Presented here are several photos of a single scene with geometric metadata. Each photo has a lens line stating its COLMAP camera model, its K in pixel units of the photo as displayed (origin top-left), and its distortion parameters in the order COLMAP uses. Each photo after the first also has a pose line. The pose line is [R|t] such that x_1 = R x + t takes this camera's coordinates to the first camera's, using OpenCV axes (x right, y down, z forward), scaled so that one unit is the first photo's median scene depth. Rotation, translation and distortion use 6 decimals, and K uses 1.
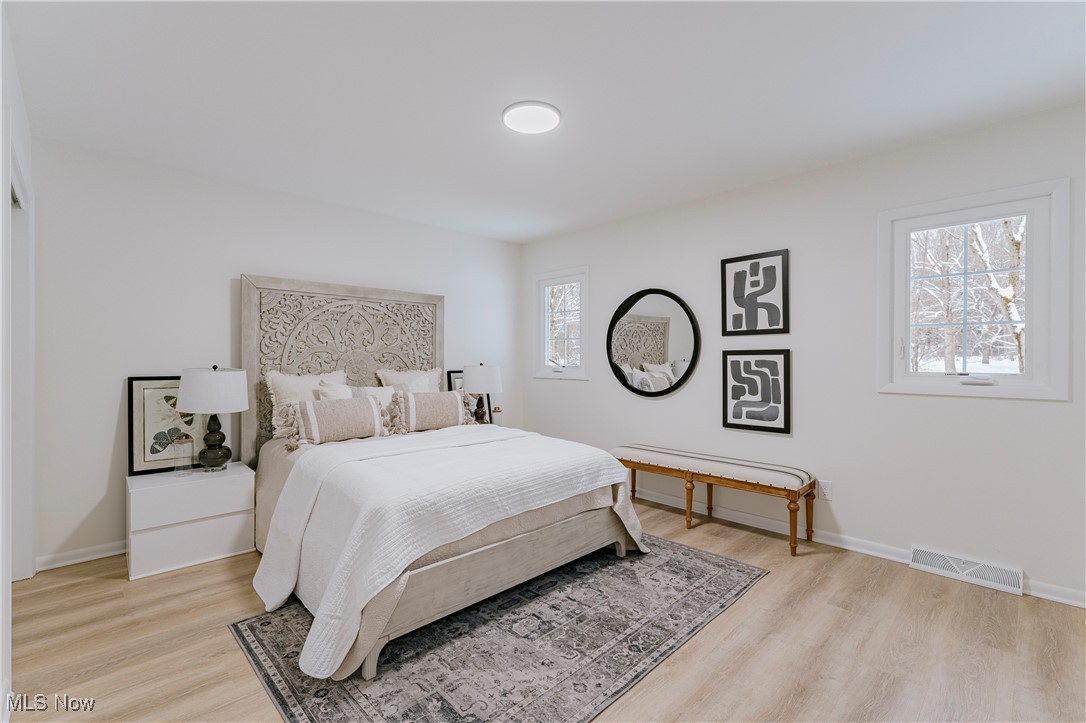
lens RADIAL K [[471.2, 0, 538.0], [0, 471.2, 360.2], [0, 0, 1]] dist [0.002037, 0.000169]
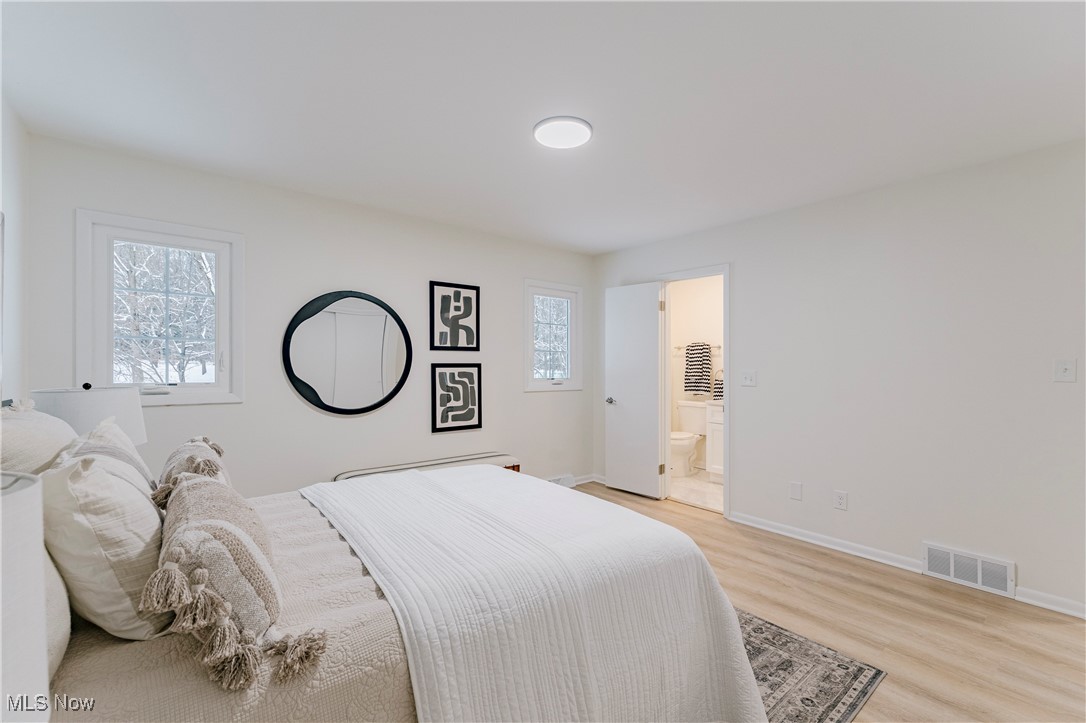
lens RADIAL K [[471.2, 0, 540.9], [0, 471.2, 363.3], [0, 0, 1]] dist [0.002037, 0.000169]
pose [[0.075673, 0.004675, 0.997122, -0.727280], [-0.004423, 0.999981, -0.004353, -0.017520], [-0.997123, -0.004081, 0.075692, 0.698618]]
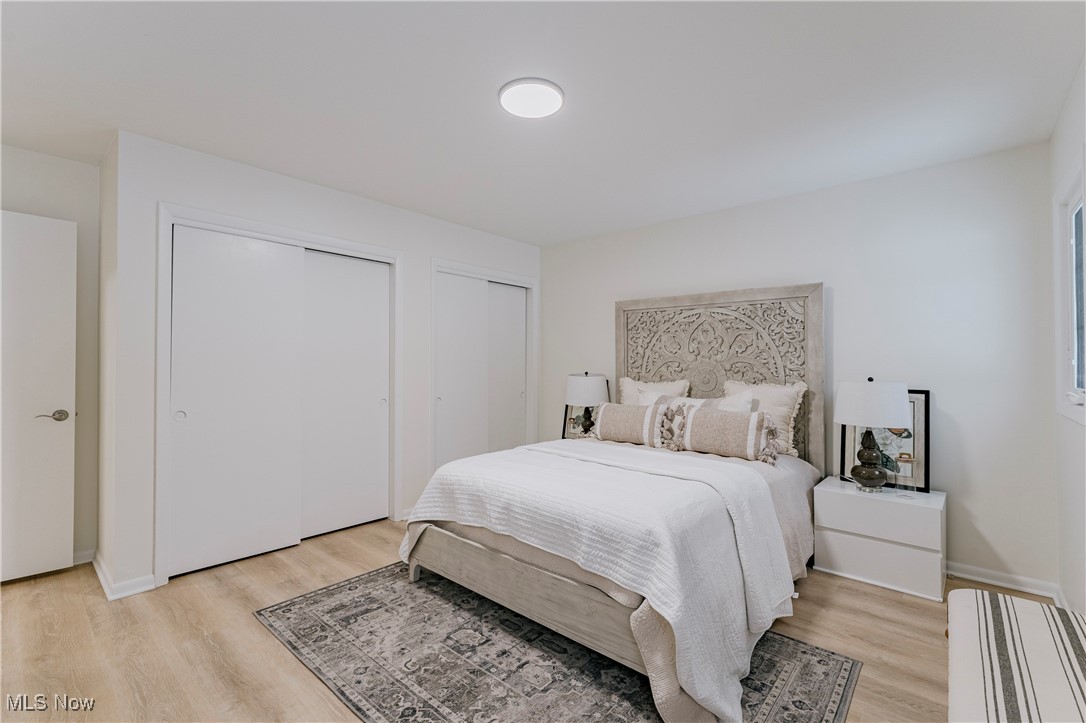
lens RADIAL K [[471.2, 0, 544.9], [0, 471.2, 362.5], [0, 0, 1]] dist [0.002037, 0.000169]
pose [[0.095612, -0.003249, -0.995413, 0.623629], [-0.010824, 0.999932, -0.004303, -0.008721], [0.995360, 0.011186, 0.095570, 0.672133]]
